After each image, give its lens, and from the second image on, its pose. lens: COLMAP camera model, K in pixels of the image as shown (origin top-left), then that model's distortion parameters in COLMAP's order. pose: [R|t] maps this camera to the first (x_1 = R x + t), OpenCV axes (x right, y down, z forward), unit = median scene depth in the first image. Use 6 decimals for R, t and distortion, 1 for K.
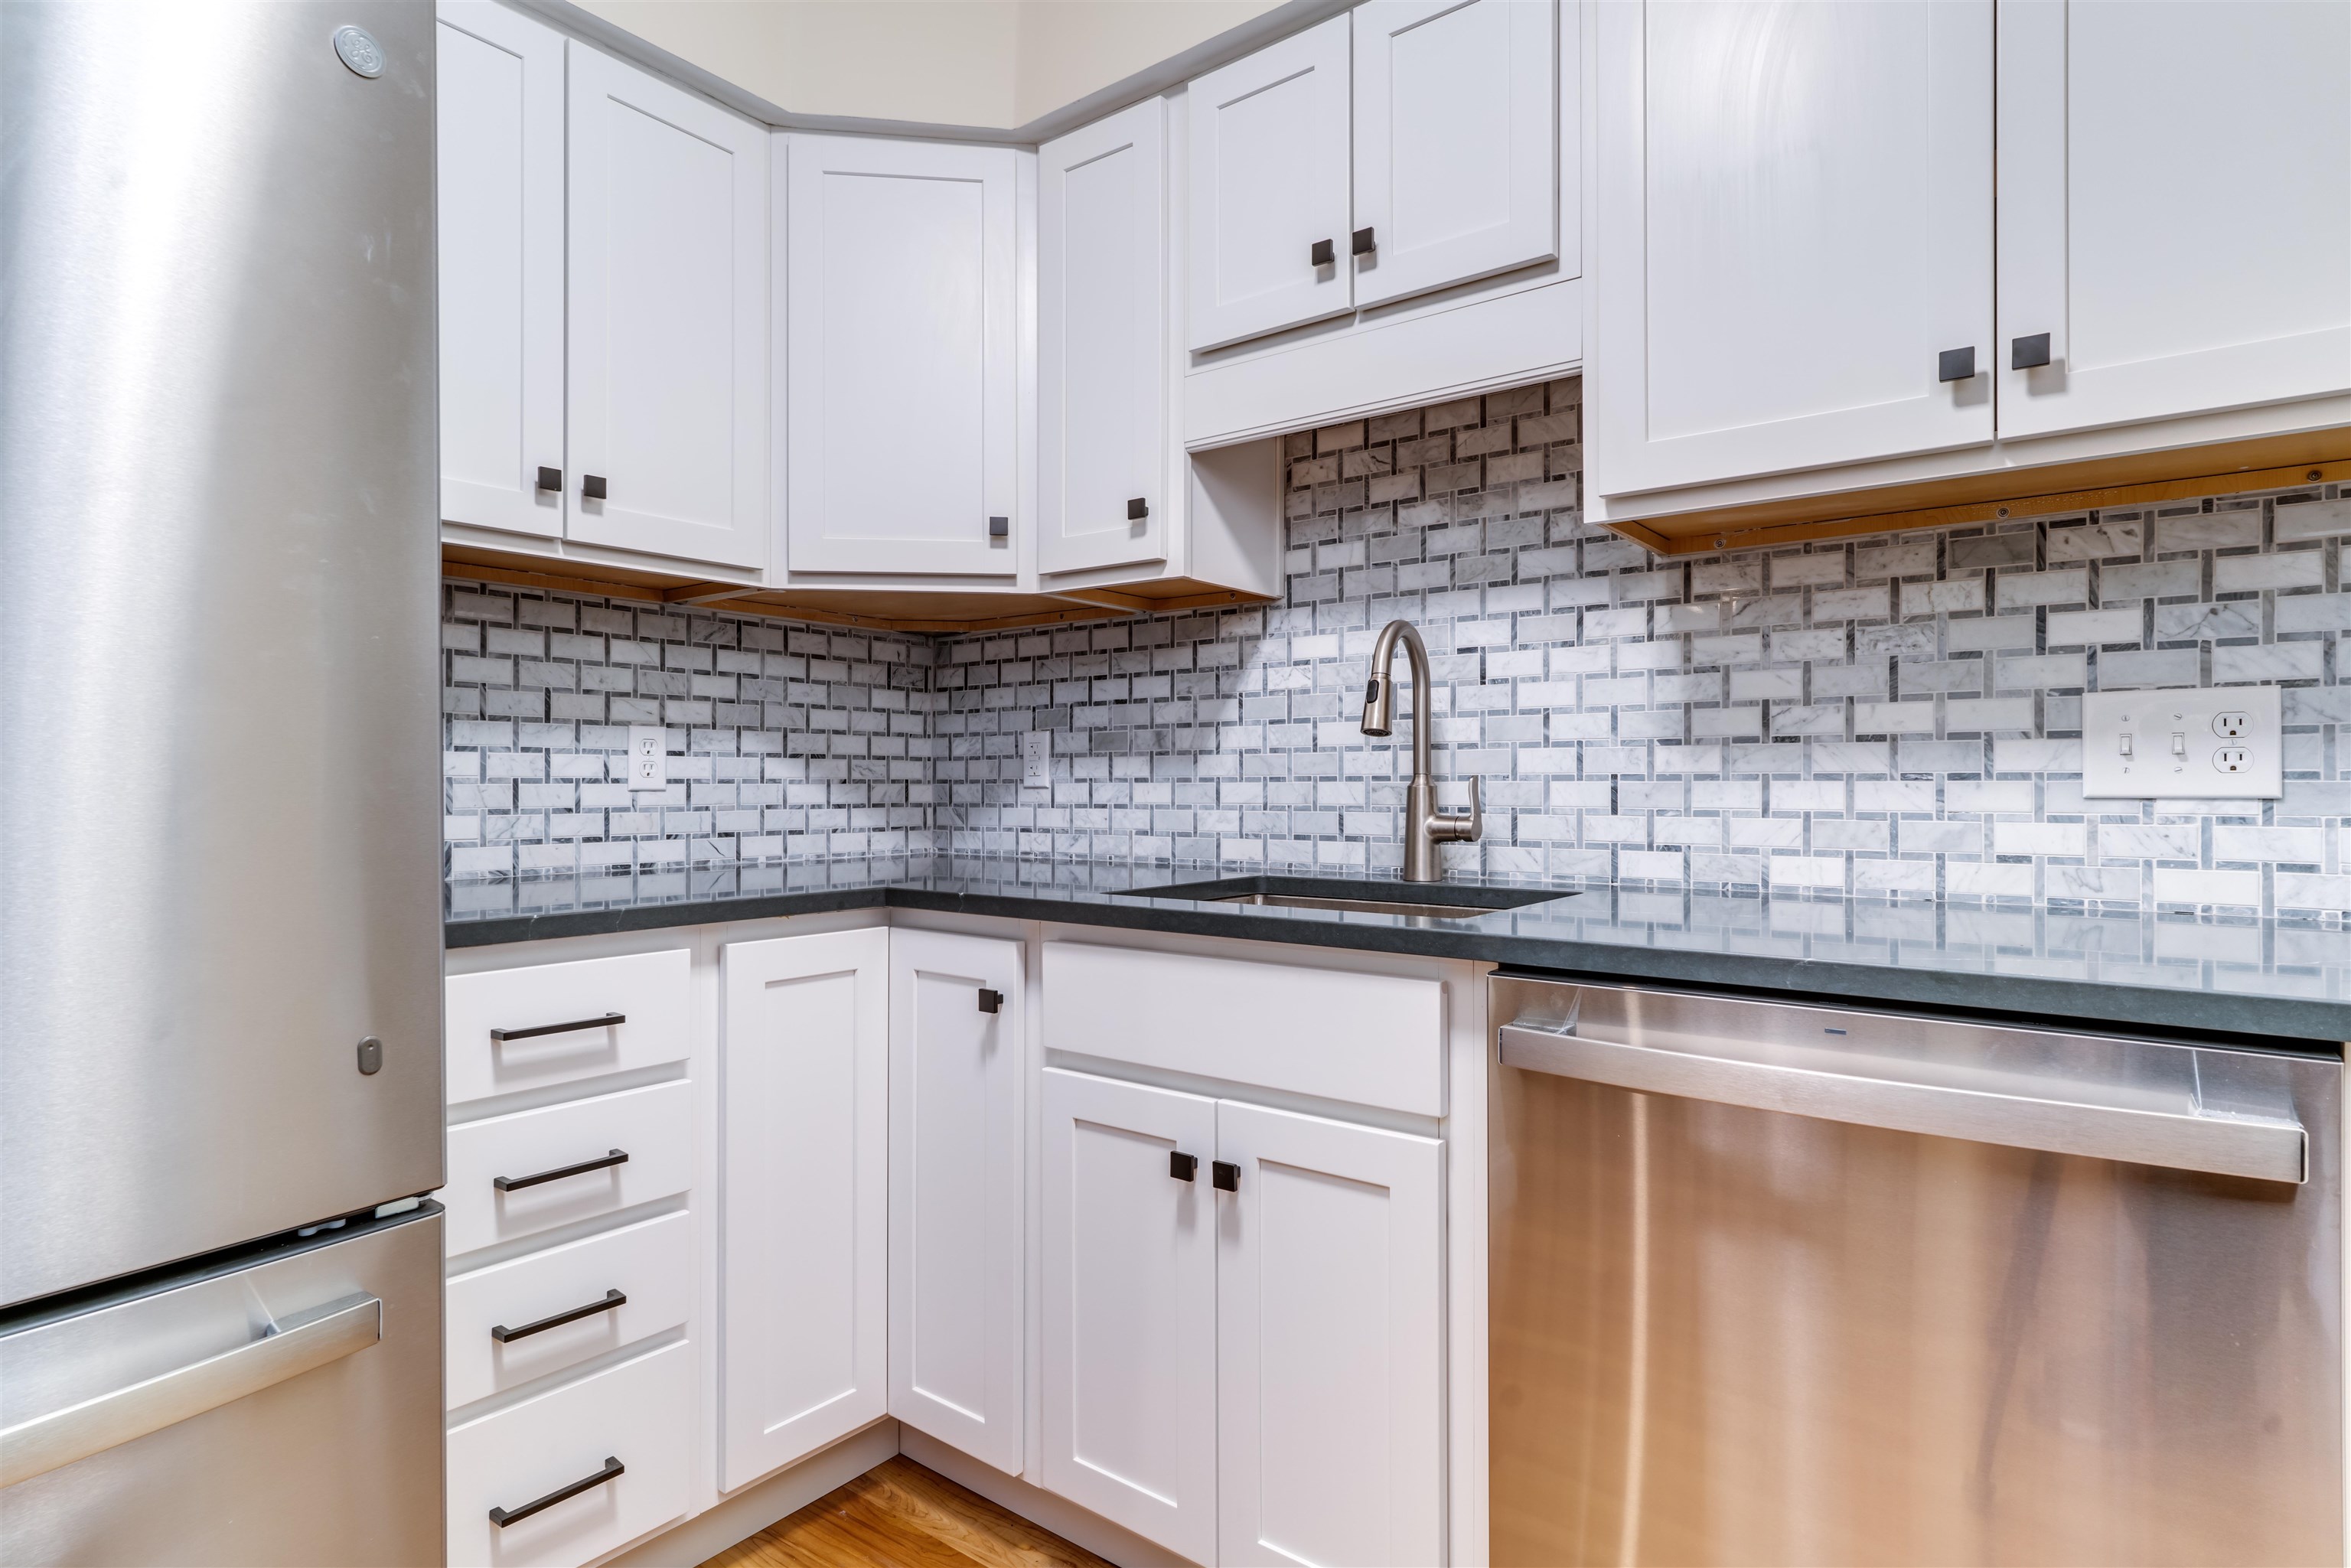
lens RADIAL K [[1238.7, 0, 1147.8], [0, 1238.7, 778.6], [0, 0, 1]] dist [-0.004782, 0.006148]
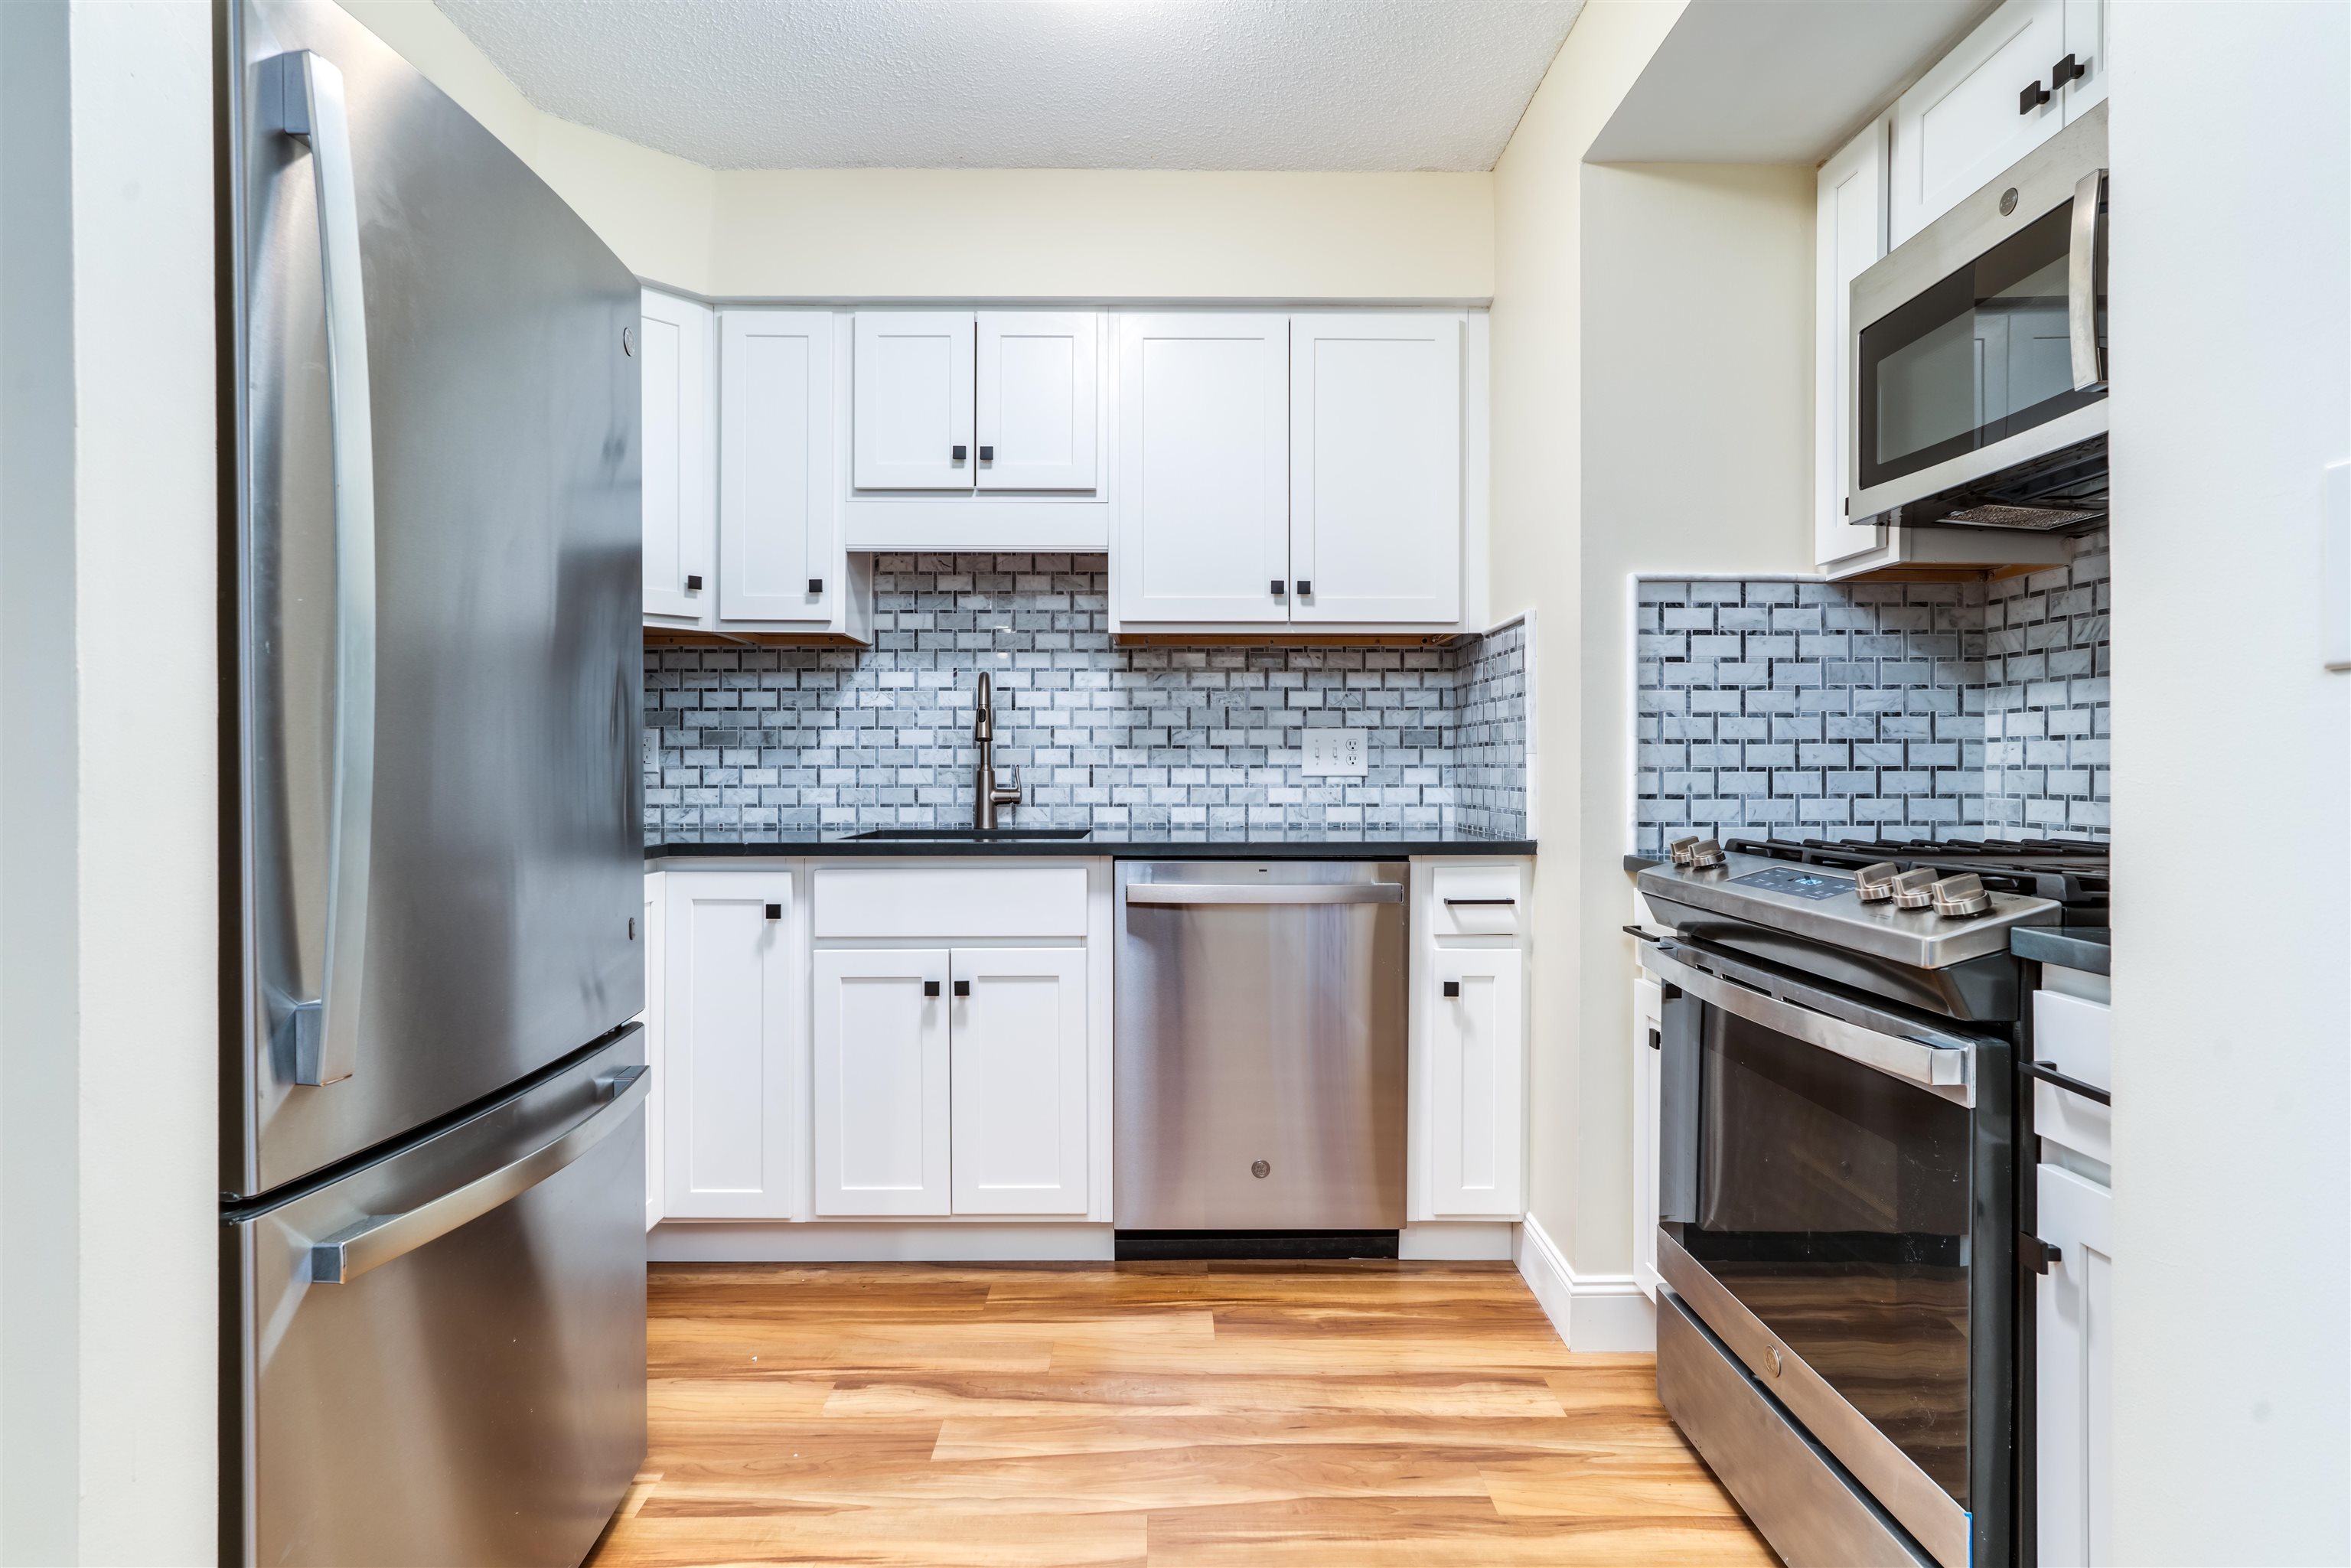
lens RADIAL K [[1238.7, 0, 1180.2], [0, 1238.7, 777.9], [0, 0, 1]] dist [-0.004782, 0.006148]
pose [[0.778599, -0.004562, 0.627505, -0.660371], [-0.002944, 0.999936, 0.010922, -0.004274], [-0.627515, -0.010351, 0.778536, -0.481753]]
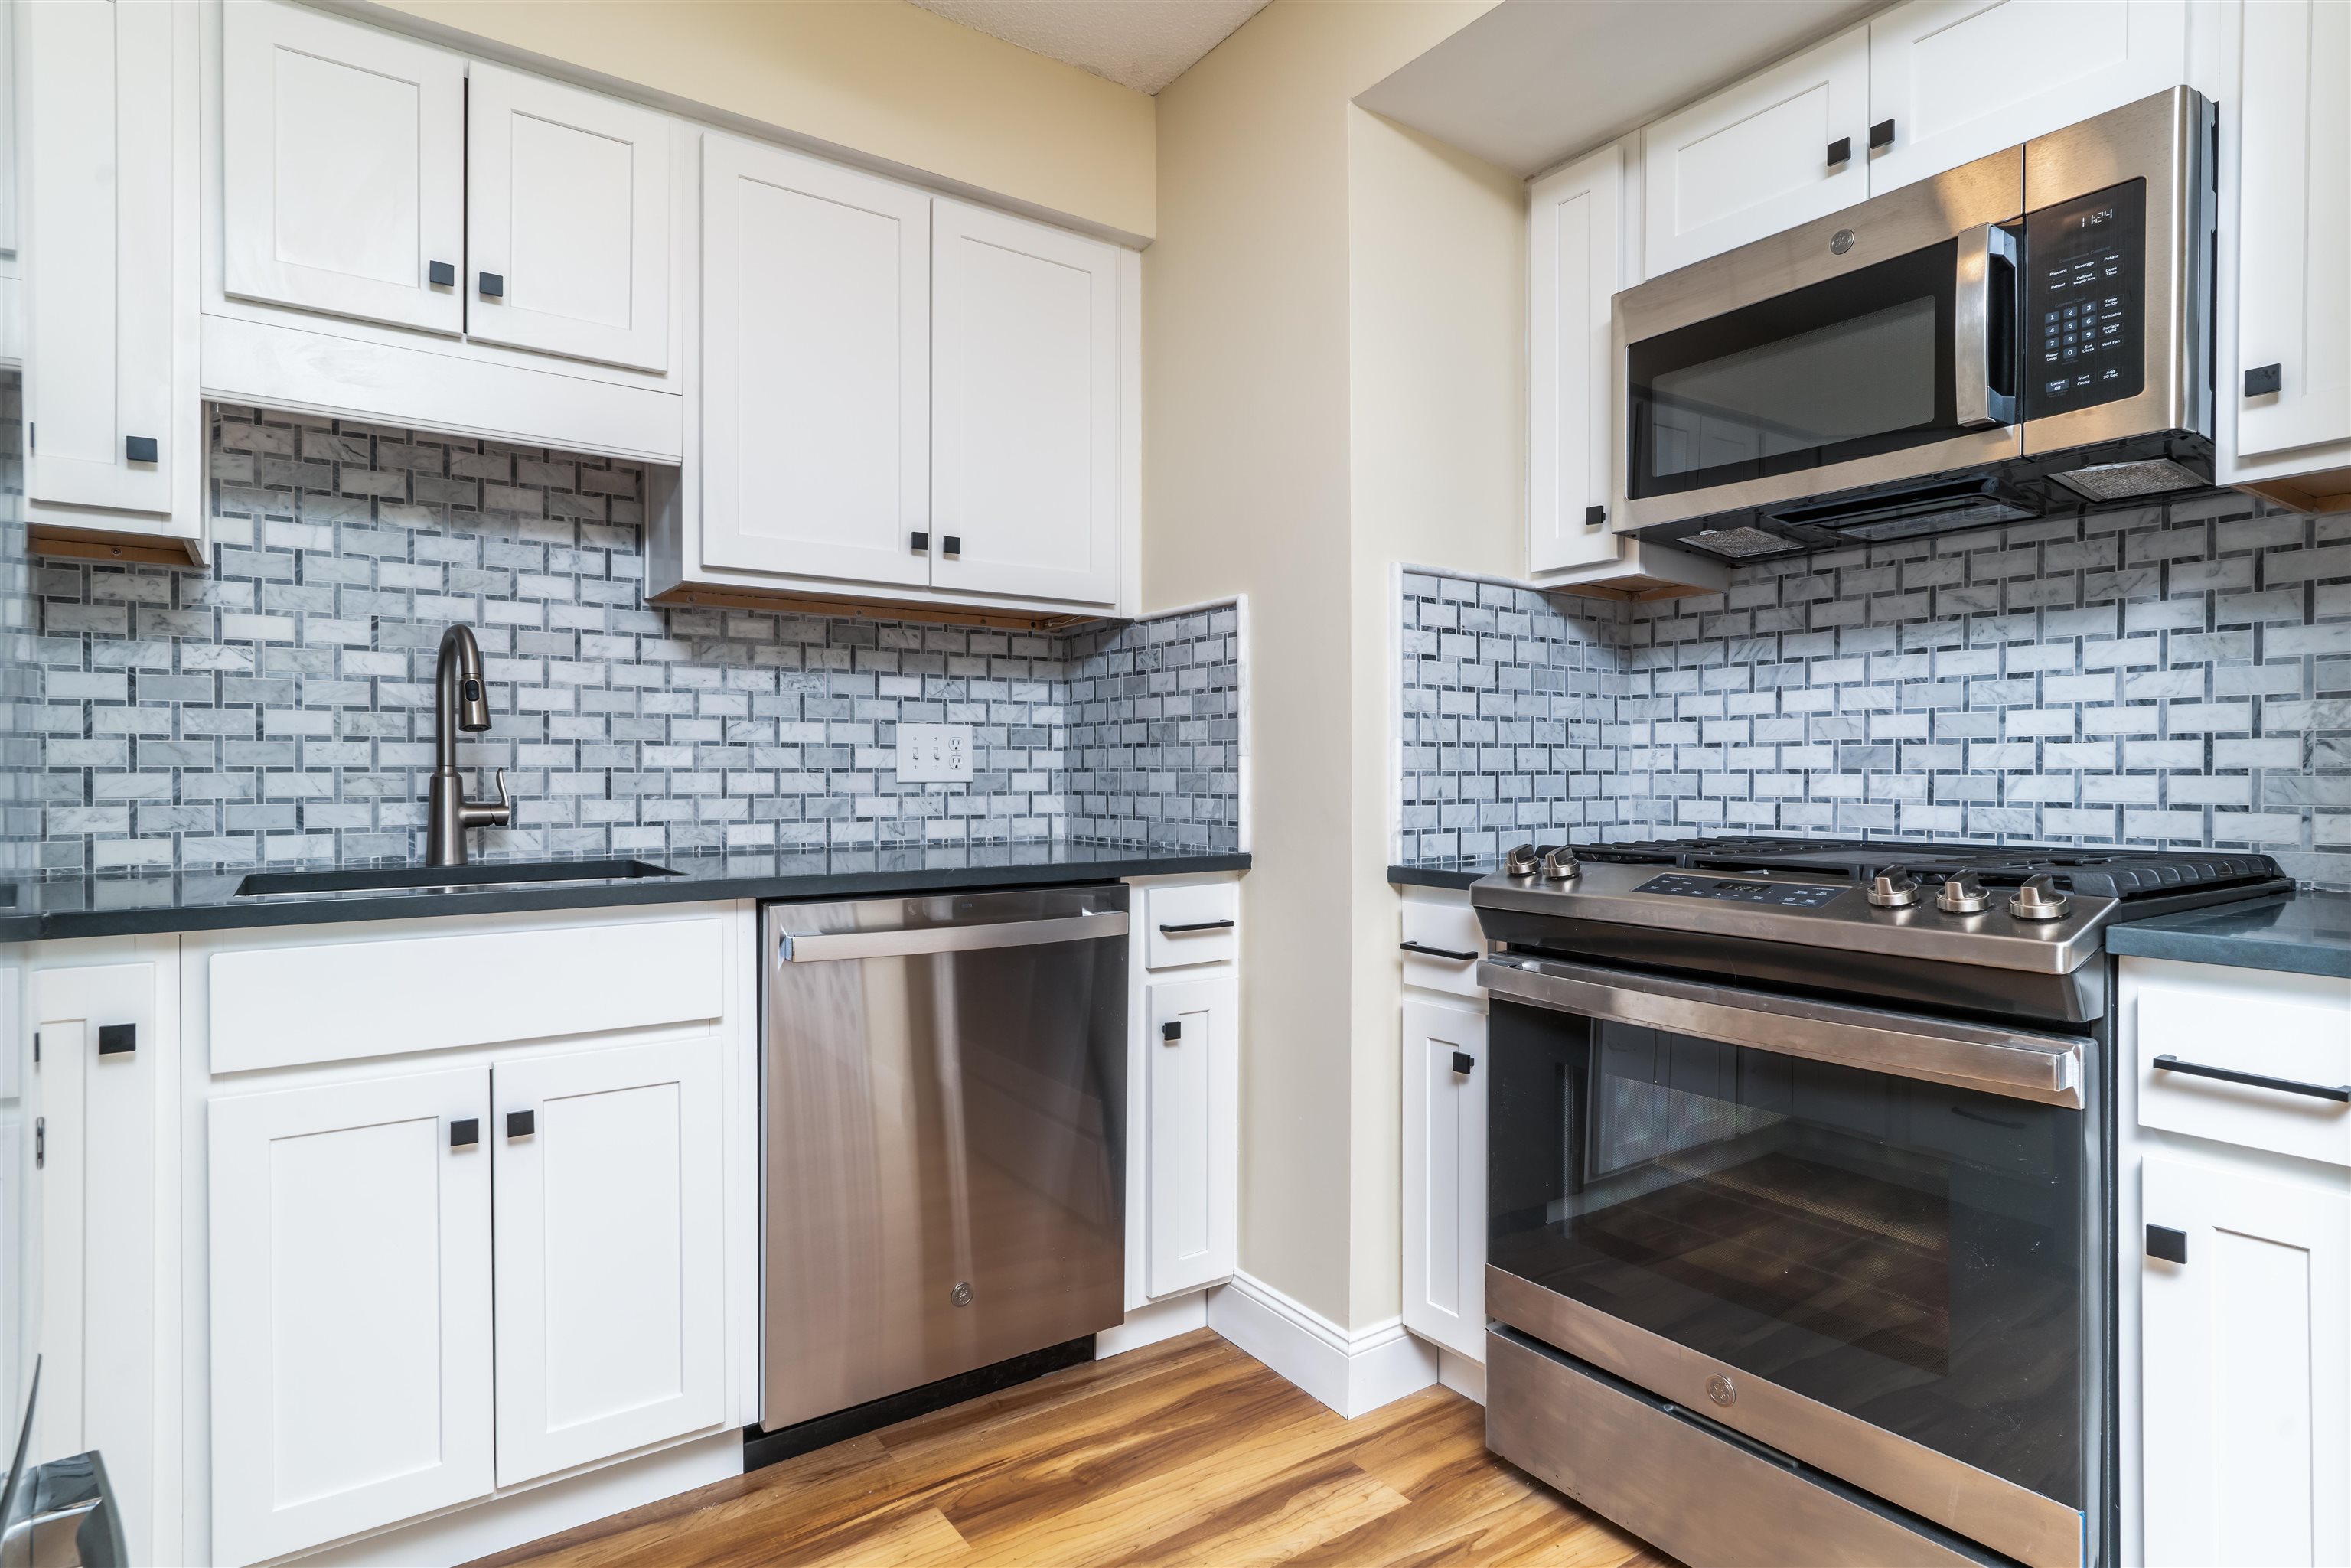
lens RADIAL K [[1238.7, 0, 1210.7], [0, 1238.7, 784.3], [0, 0, 1]] dist [-0.004782, 0.006148]
pose [[0.268573, -0.007955, 0.963226, -0.686109], [-0.004094, 0.999947, 0.009399, -0.000542], [-0.963251, -0.006468, 0.268527, 0.077471]]
